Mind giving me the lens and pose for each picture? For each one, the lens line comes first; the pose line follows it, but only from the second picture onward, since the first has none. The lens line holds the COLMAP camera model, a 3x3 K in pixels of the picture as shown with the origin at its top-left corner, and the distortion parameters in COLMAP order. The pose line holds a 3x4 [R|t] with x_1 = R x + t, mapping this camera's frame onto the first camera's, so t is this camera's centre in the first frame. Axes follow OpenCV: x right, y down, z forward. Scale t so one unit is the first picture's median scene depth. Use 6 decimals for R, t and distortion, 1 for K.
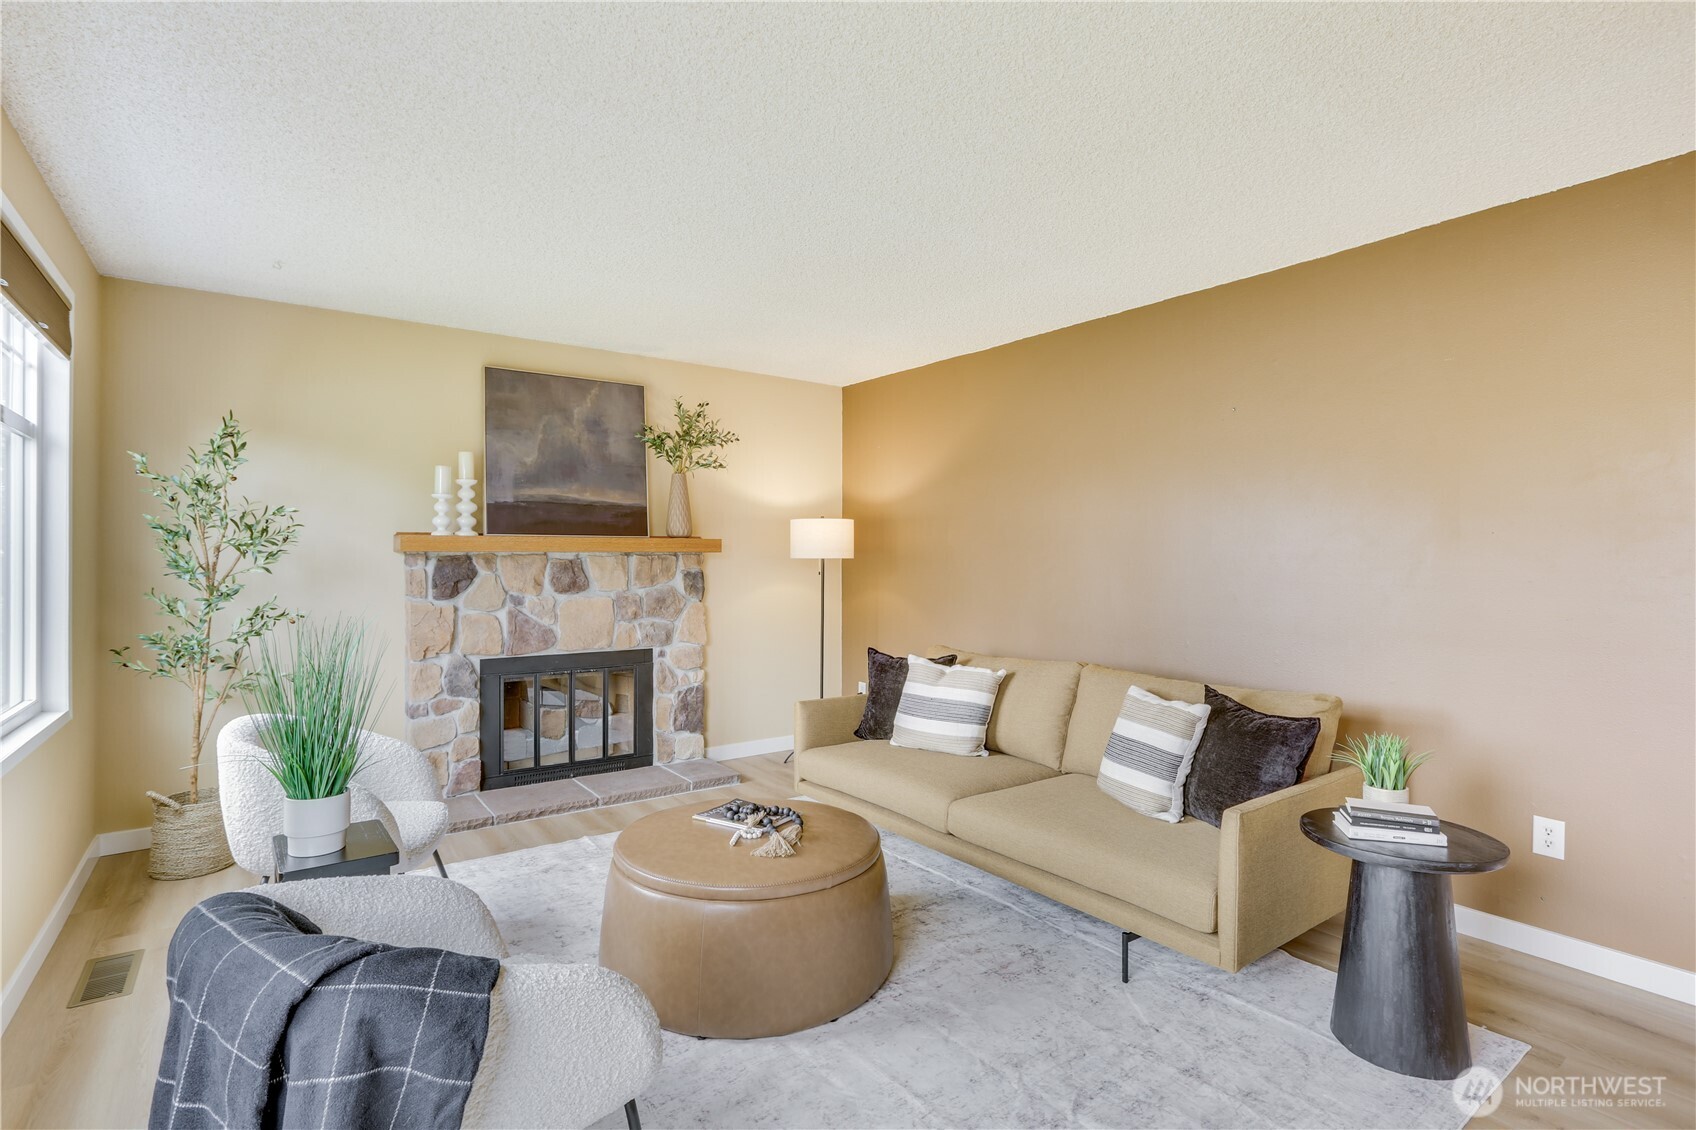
lens RADIAL K [[801.2, 0, 834.9], [0, 801.2, 551.1], [0, 0, 1]] dist [-0.042868, 0.000920]
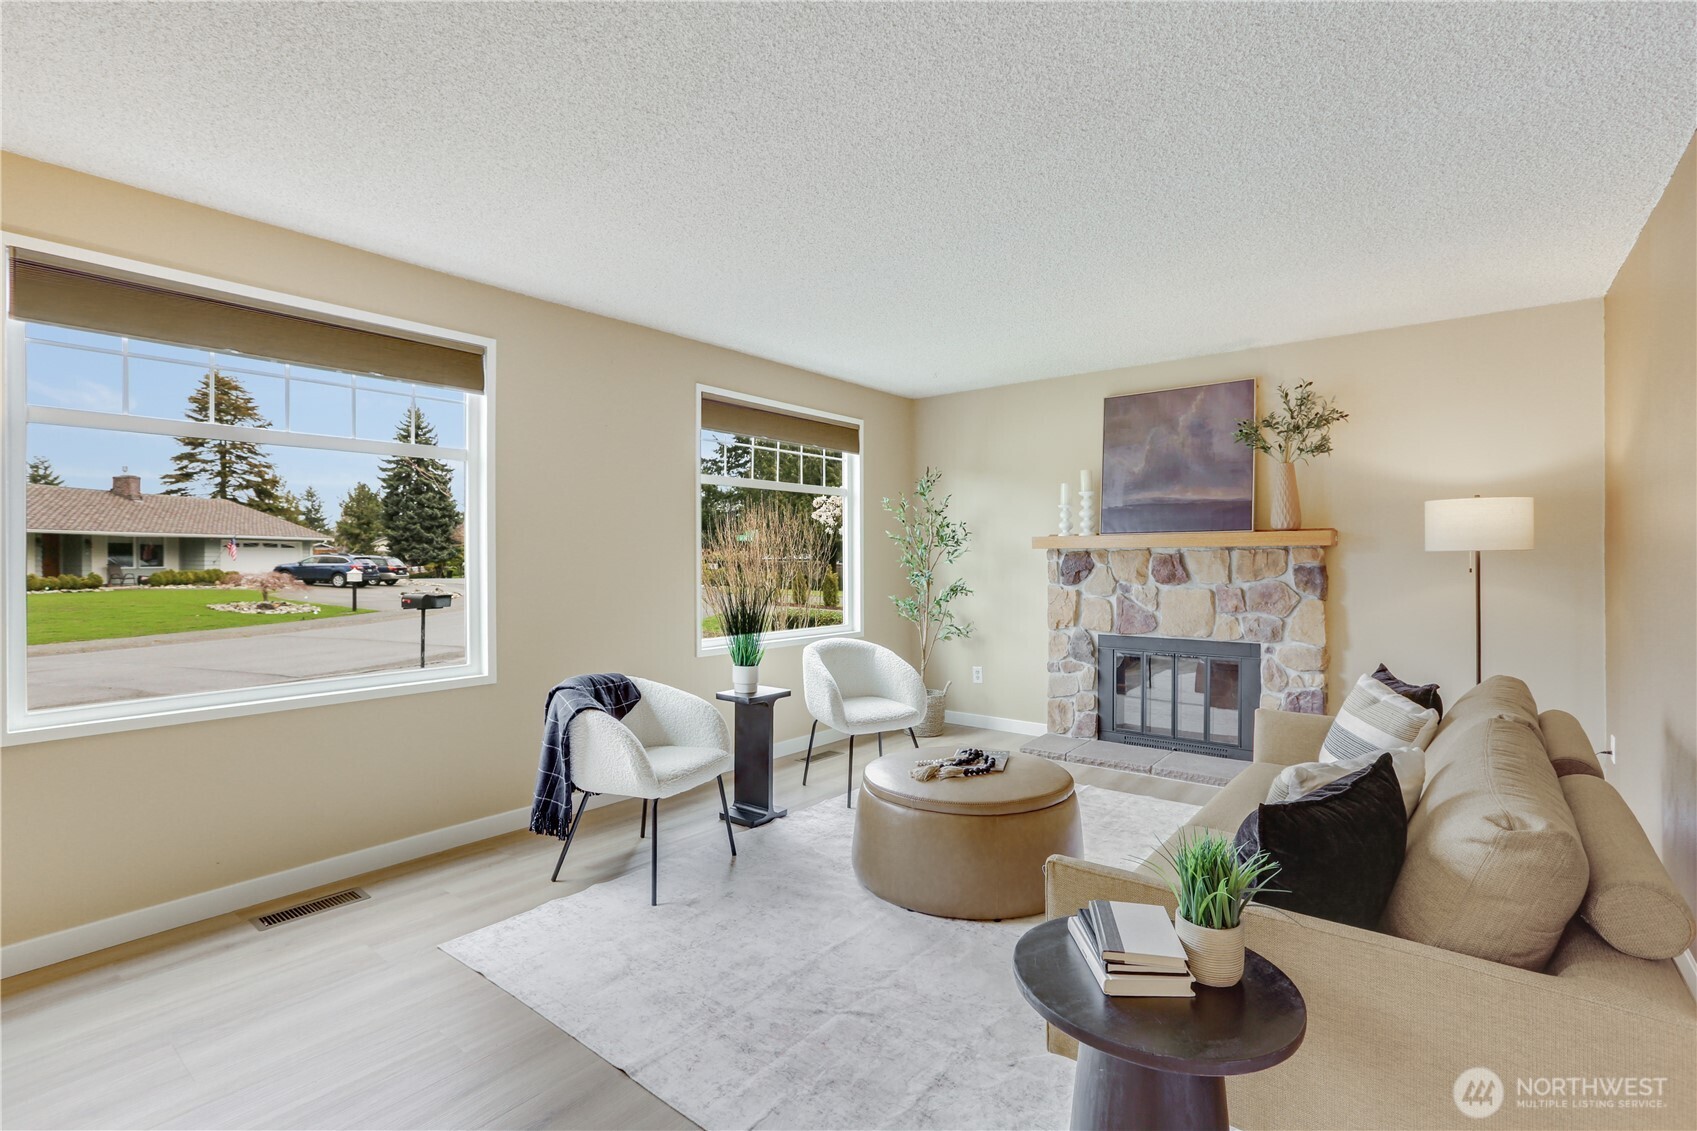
lens RADIAL K [[776.6, 0, 863.1], [0, 776.6, 555.3], [0, 0, 1]] dist [-0.038270, 0.003926]
pose [[0.293365, -0.002354, -0.955998, 0.600603], [0.014409, 0.999894, 0.001959, 0.004101], [0.955892, -0.014349, 0.293368, 0.285362]]
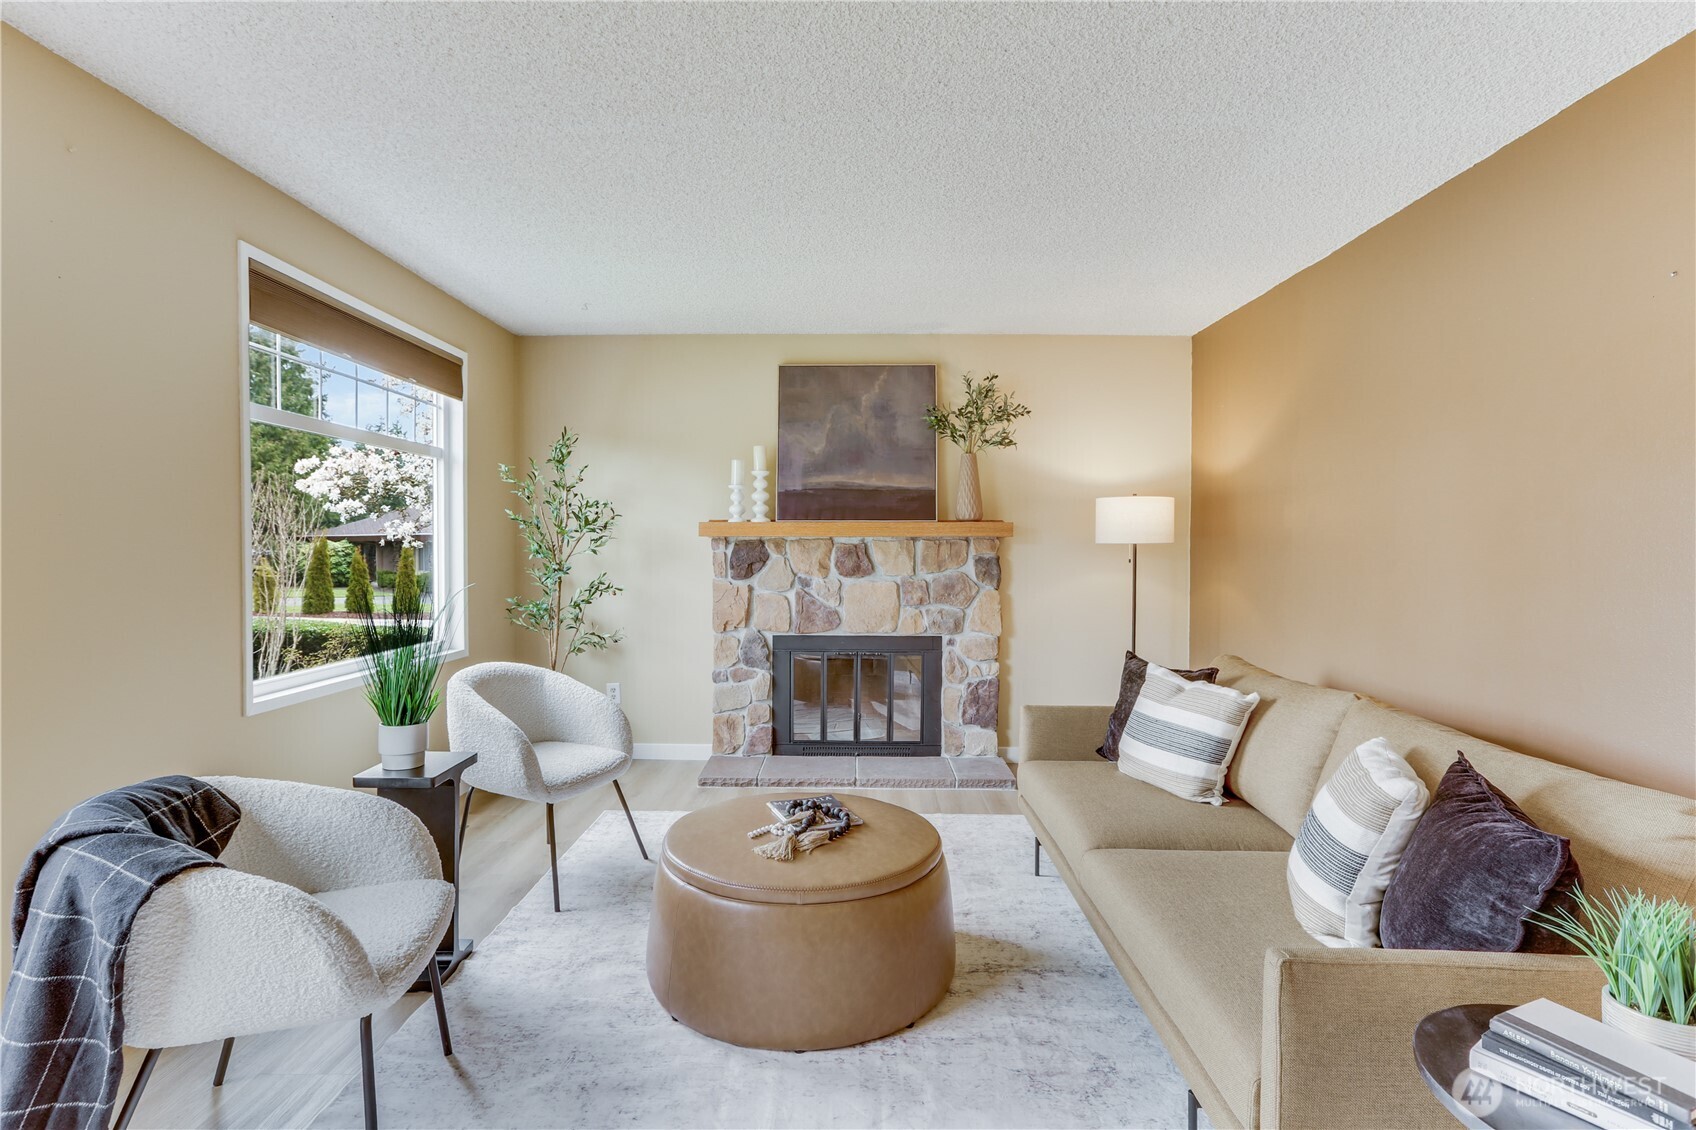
lens RADIAL K [[817.9, 0, 848.0], [0, 817.9, 560.6], [0, 0, 1]] dist [-0.024988, 0.012854]
pose [[0.807911, 0.013054, -0.589160, 0.295995], [0.003710, 0.999622, 0.027236, 0.003121], [0.589293, -0.024190, 0.807557, 0.149379]]
